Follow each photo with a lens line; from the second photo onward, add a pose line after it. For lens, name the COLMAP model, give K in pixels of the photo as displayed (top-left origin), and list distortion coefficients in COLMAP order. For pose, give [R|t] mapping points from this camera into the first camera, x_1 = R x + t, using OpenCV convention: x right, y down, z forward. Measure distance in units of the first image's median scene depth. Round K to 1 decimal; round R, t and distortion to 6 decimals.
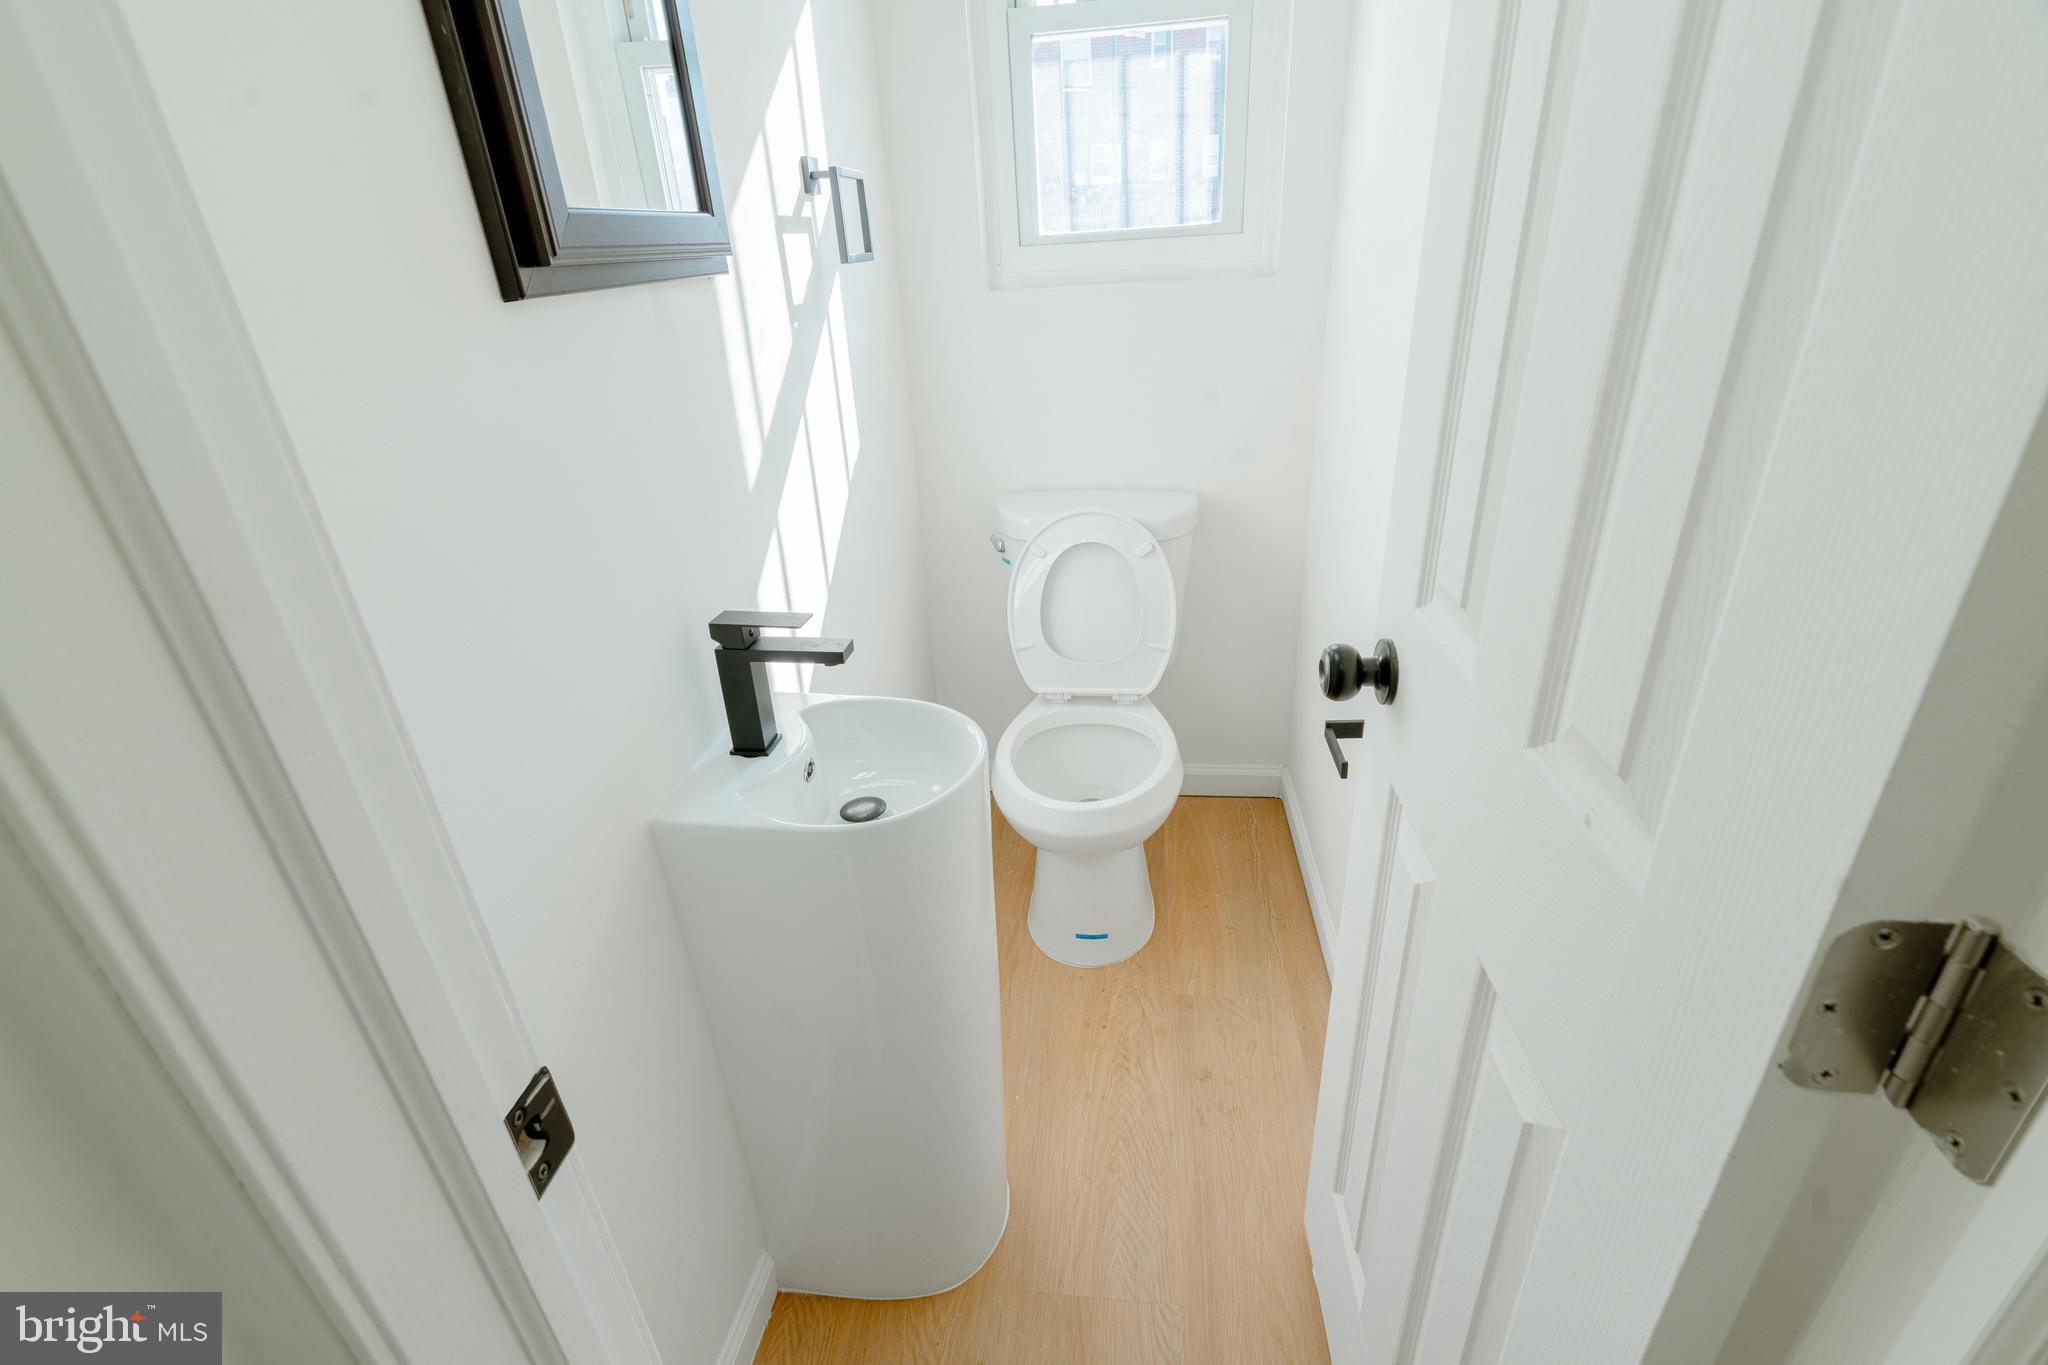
lens RADIAL K [[923.5, 0, 1023.7], [0, 923.5, 693.0], [0, 0, 1]] dist [-0.003766, 0.000354]
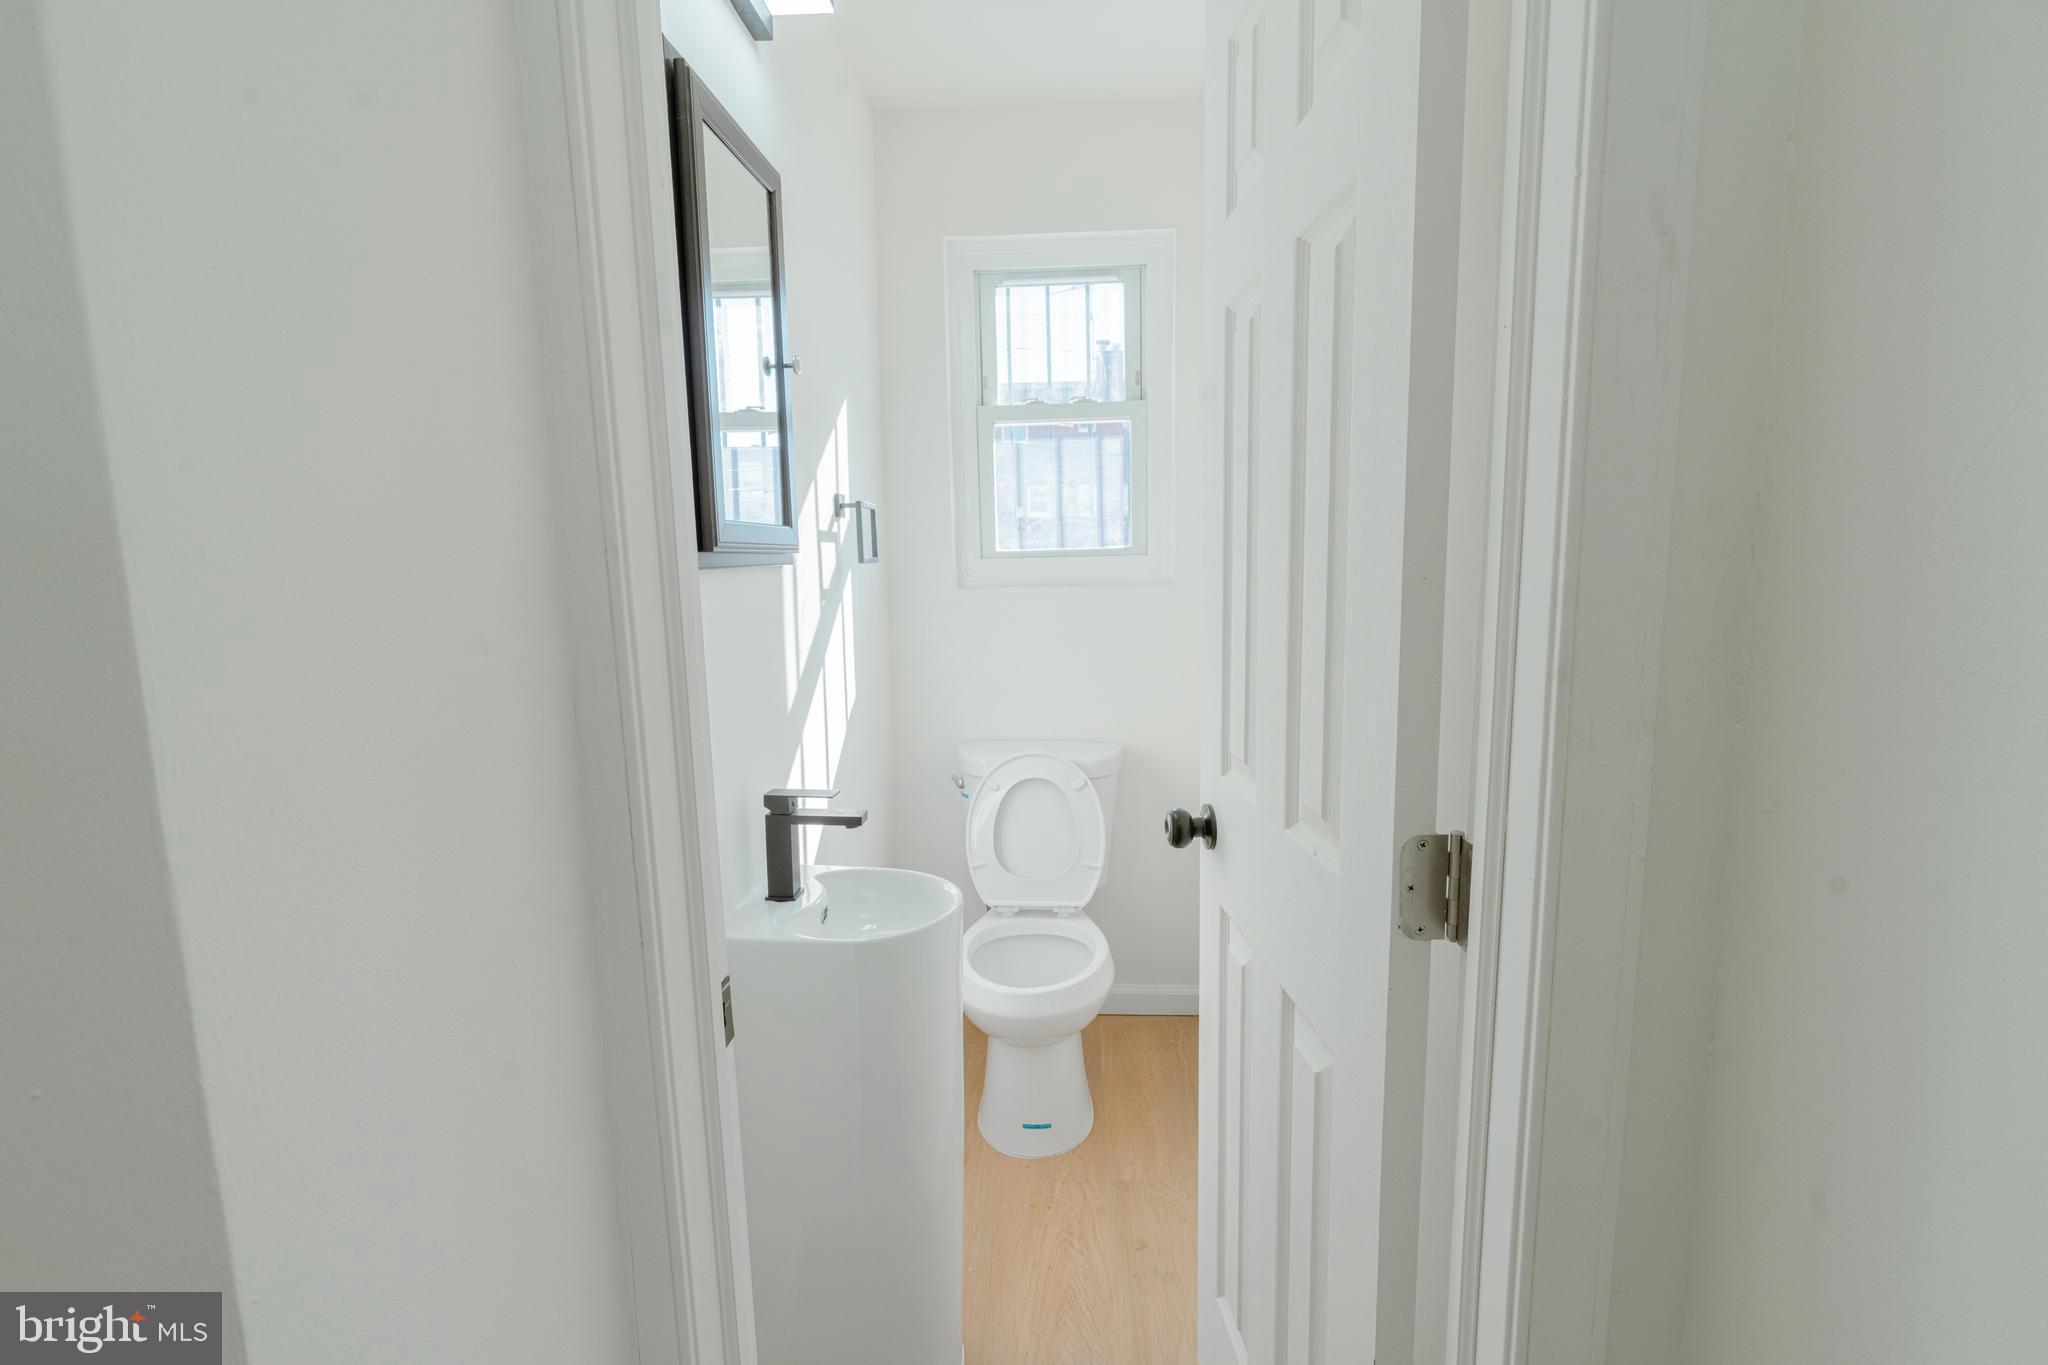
lens RADIAL K [[923.5, 0, 1023.7], [0, 923.5, 693.0], [0, 0, 1]] dist [-0.003766, 0.000354]
pose [[0.997487, 0.024235, 0.066569, -0.029097], [-0.002447, 0.950890, -0.309521, 0.115944], [-0.070801, 0.308580, 0.948560, -0.212850]]
